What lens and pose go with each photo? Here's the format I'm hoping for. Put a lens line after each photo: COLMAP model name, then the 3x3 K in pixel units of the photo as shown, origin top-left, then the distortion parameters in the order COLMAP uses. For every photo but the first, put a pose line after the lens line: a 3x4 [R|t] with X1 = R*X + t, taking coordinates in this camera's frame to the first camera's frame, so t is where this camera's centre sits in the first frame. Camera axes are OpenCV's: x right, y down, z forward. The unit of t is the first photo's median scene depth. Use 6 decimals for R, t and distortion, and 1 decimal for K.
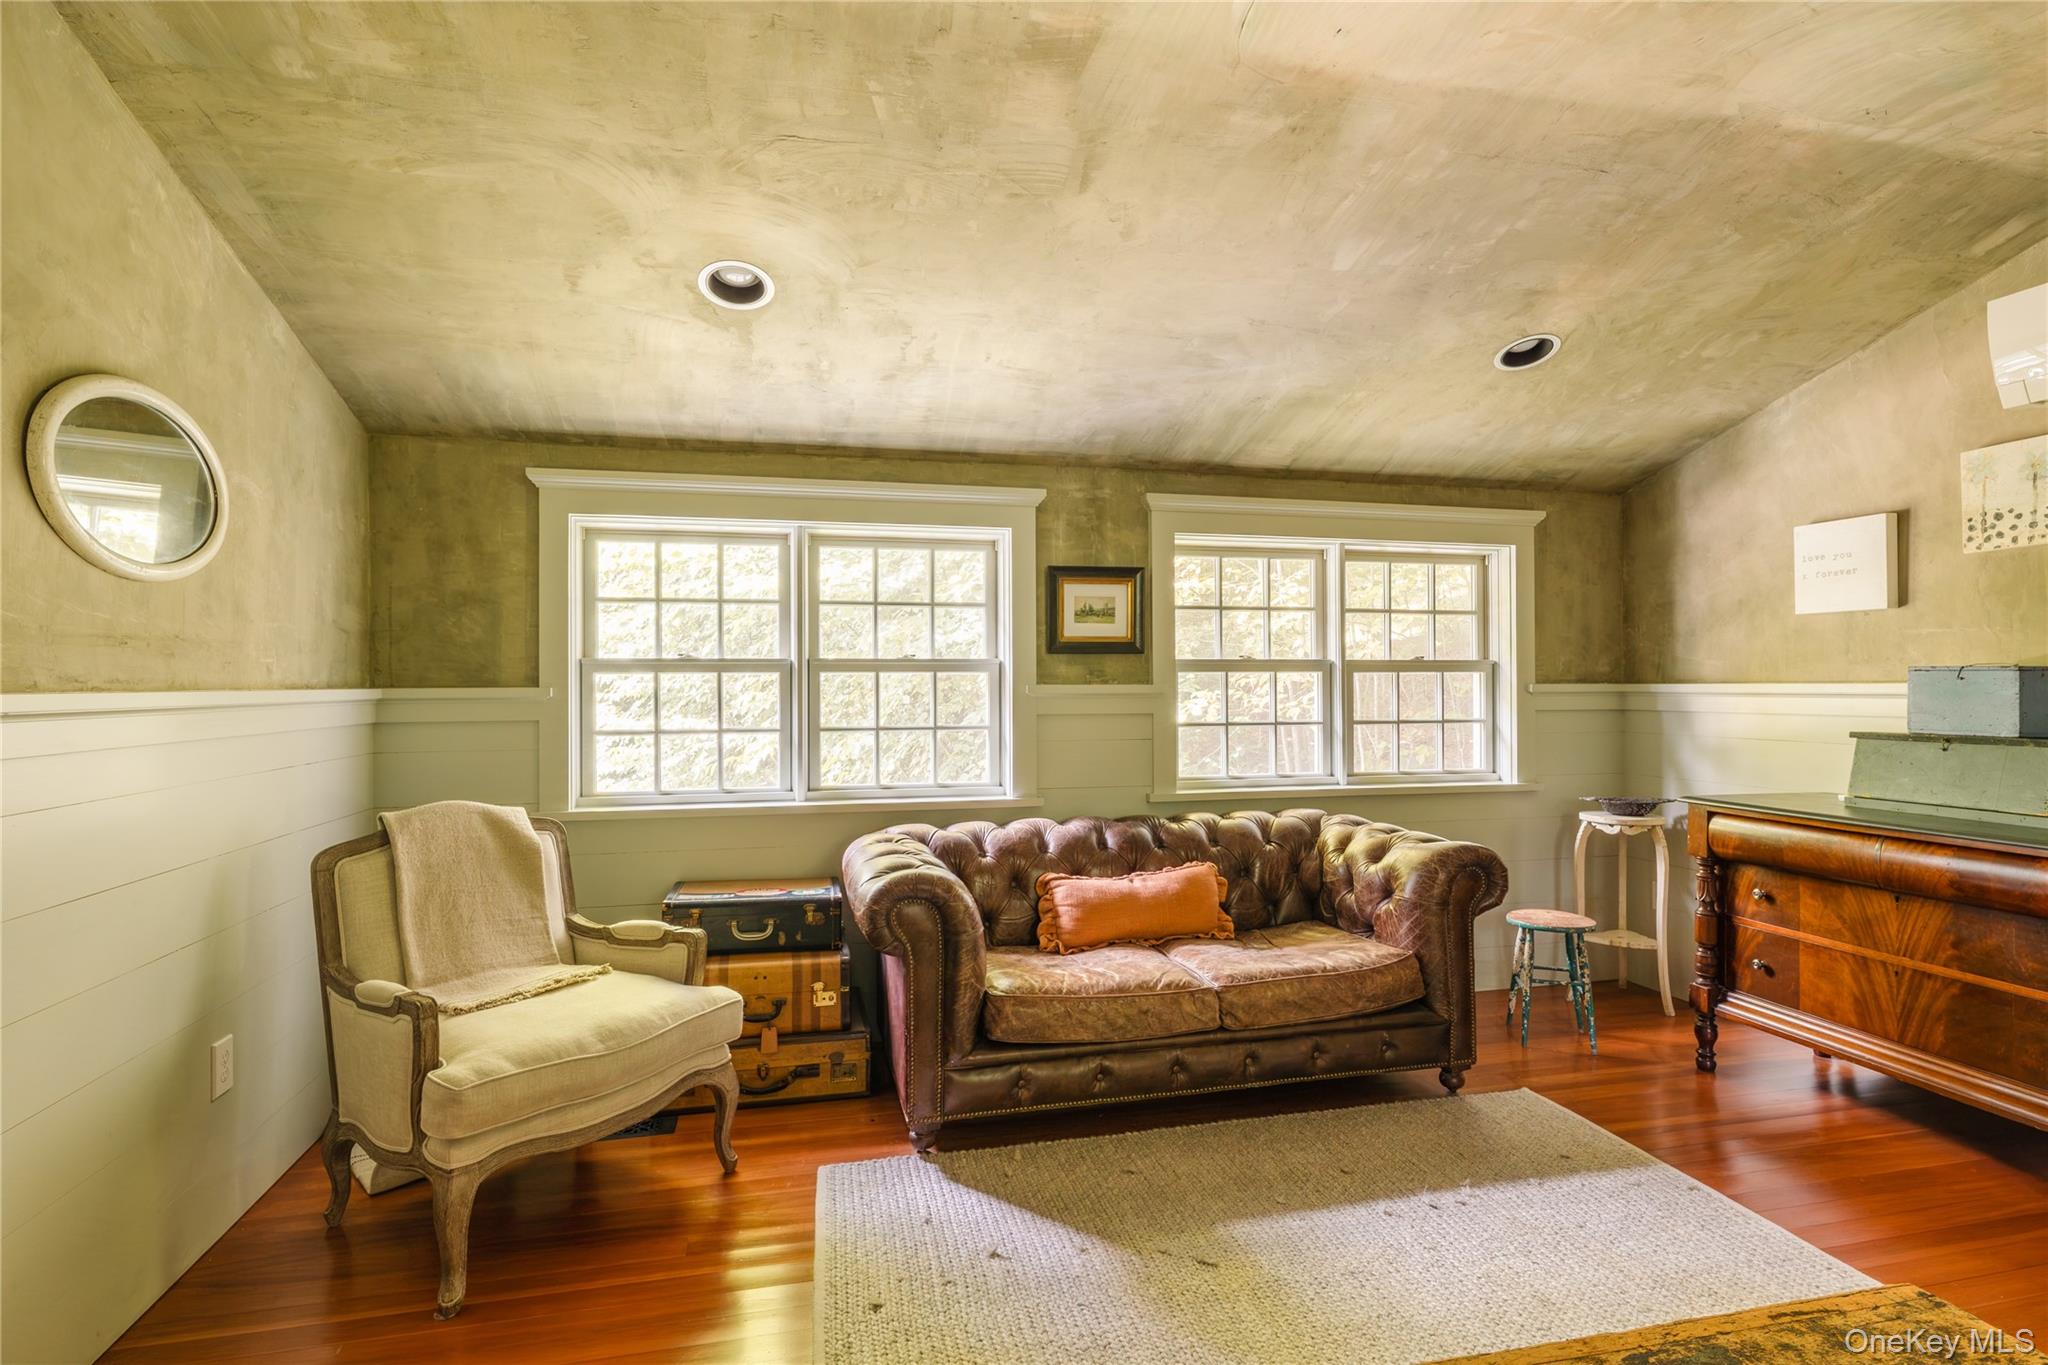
lens RADIAL K [[1009.5, 0, 1024.0], [0, 1009.5, 682.5], [0, 0, 1]] dist [-0.004544, -0.001046]
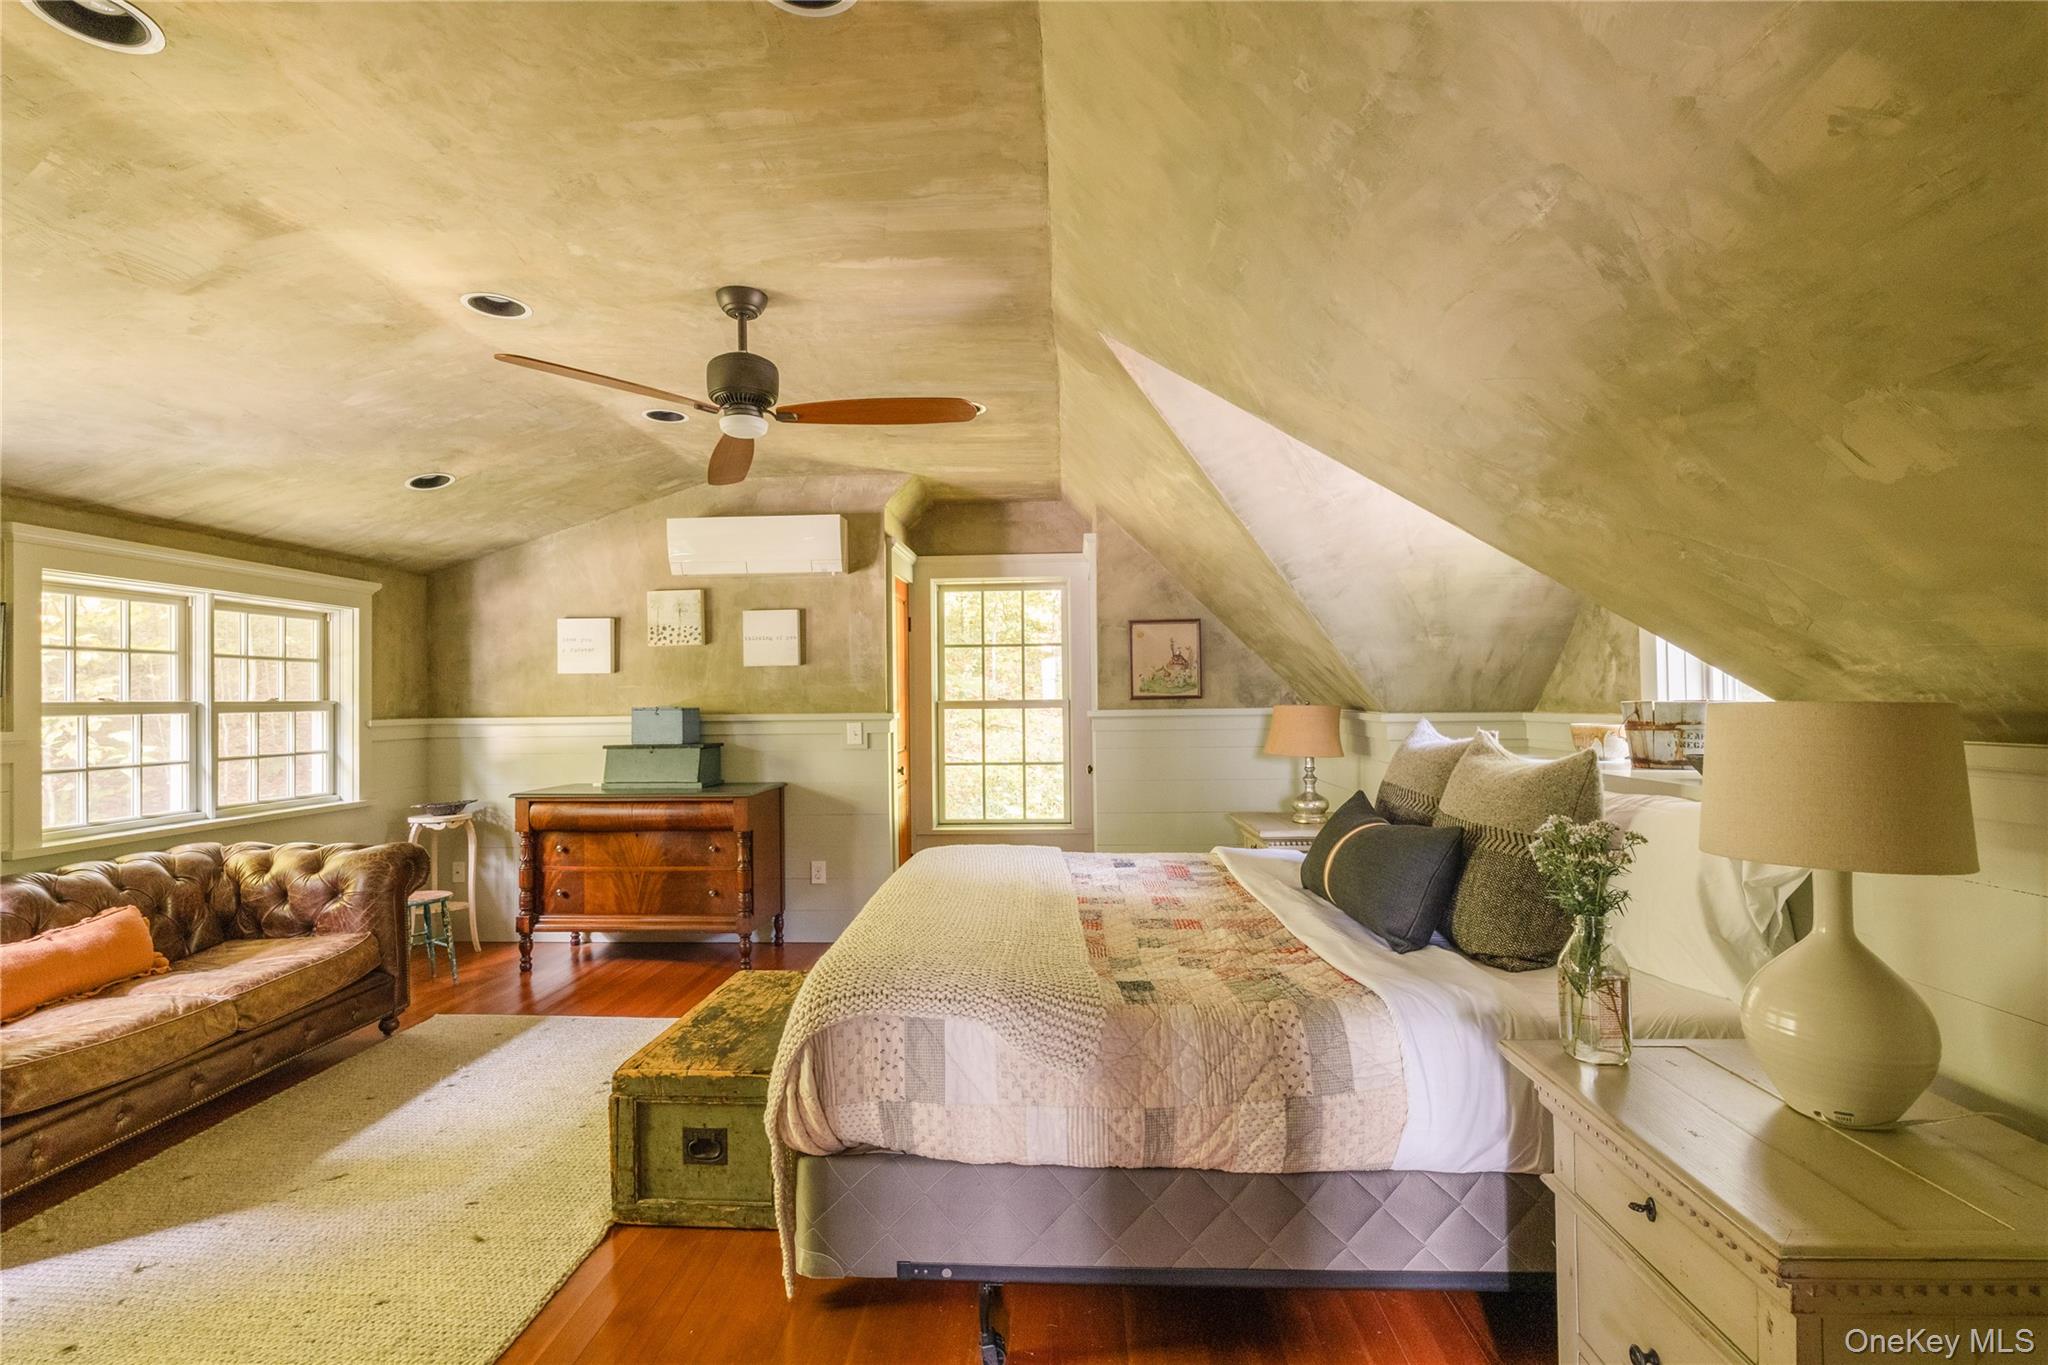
lens RADIAL K [[970.5, 0, 1023.2], [0, 970.5, 676.8], [0, 0, 1]] dist [-0.004807, -0.000057]
pose [[0.274012, 0.020062, 0.961517, -0.524574], [0.007397, 0.999709, -0.022966, -0.022763], [-0.961698, 0.013405, 0.273784, -0.134199]]
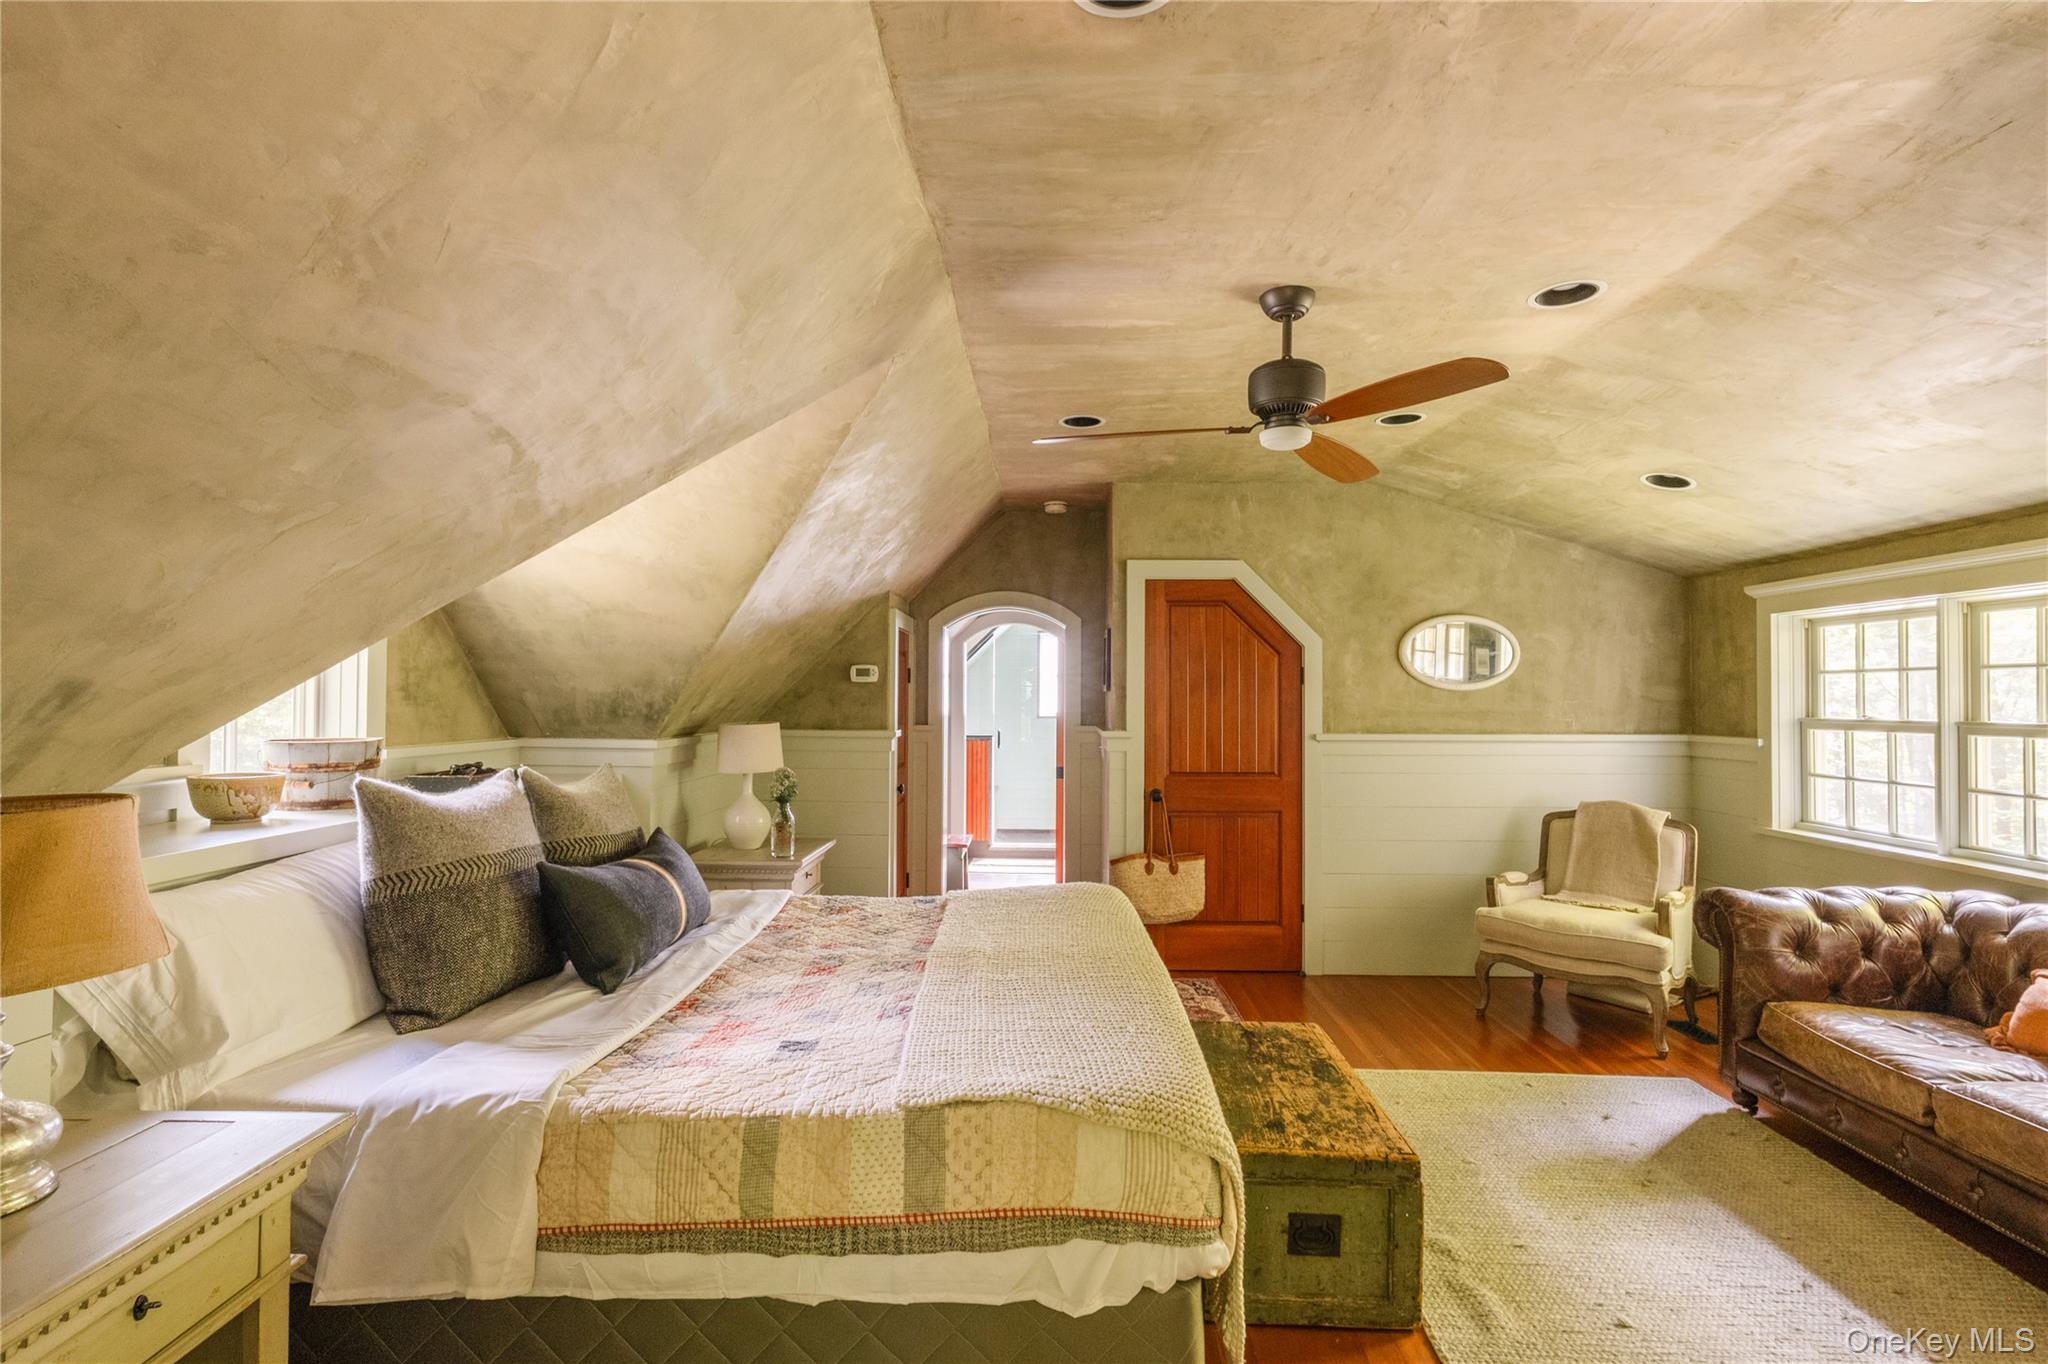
lens RADIAL K [[970.5, 0, 1023.2], [0, 970.5, 676.3], [0, 0, 1]] dist [-0.004807, -0.000057]
pose [[-0.259469, -0.019922, -0.965546, 1.134329], [-0.000680, 0.999791, -0.020446, -0.054969], [0.965751, -0.004649, -0.259428, 0.358204]]
